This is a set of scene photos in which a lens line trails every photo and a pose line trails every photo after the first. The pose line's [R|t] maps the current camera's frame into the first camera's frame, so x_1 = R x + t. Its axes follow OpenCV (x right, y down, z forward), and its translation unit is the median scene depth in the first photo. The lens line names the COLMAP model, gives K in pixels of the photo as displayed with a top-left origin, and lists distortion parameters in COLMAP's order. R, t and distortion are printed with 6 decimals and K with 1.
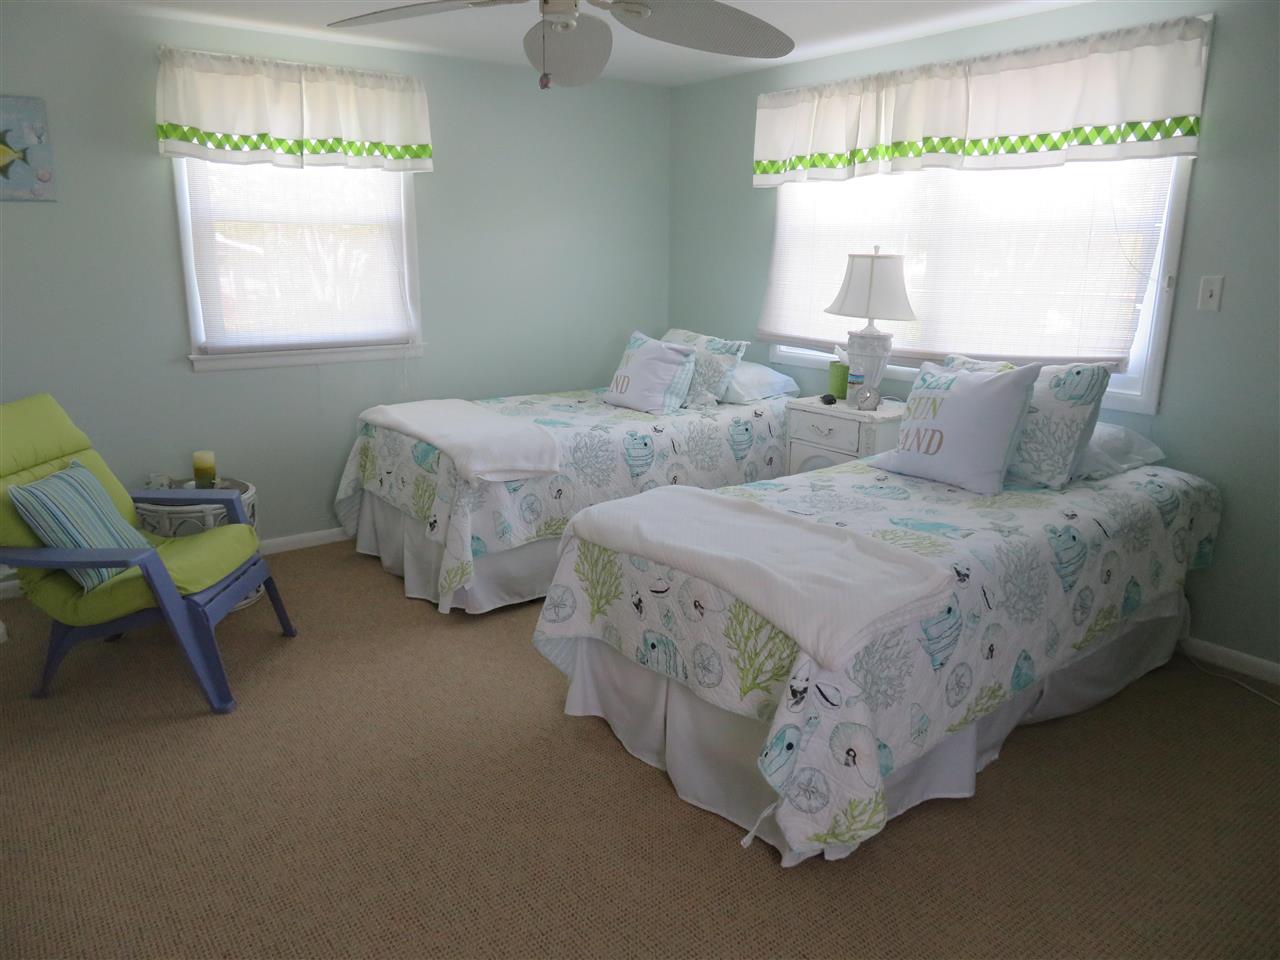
lens RADIAL K [[889.5, 0, 632.0], [0, 889.5, 475.3], [0, 0, 1]] dist [-0.028328, 0.001874]
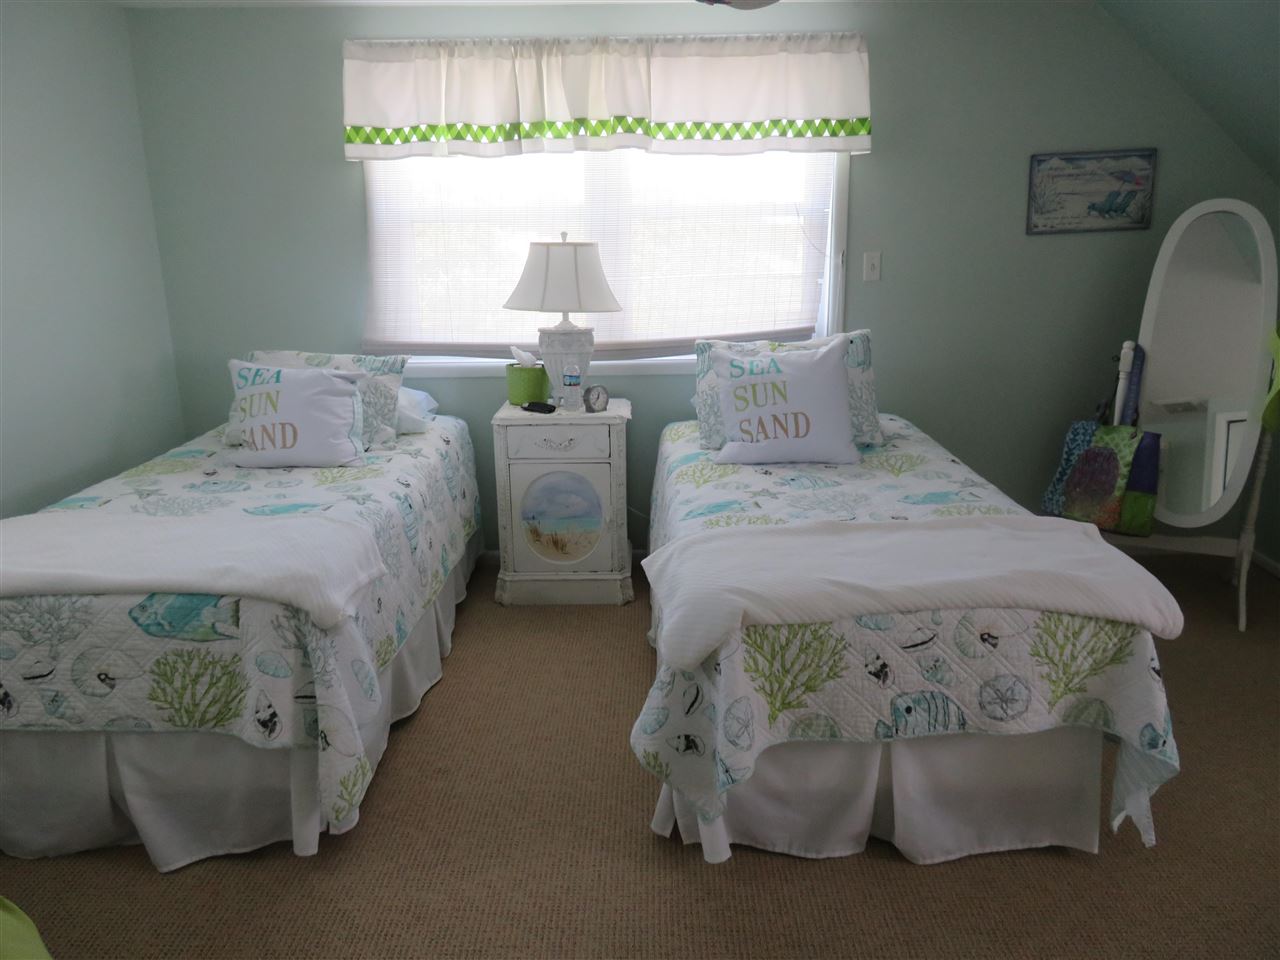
lens RADIAL K [[889.5, 0, 637.5], [0, 889.5, 481.9], [0, 0, 1]] dist [-0.028328, 0.001874]
pose [[0.598148, -0.220422, 0.770476, -0.468458], [0.209869, 0.970961, 0.114848, -0.106973], [-0.773417, 0.093003, 0.627038, 0.426782]]
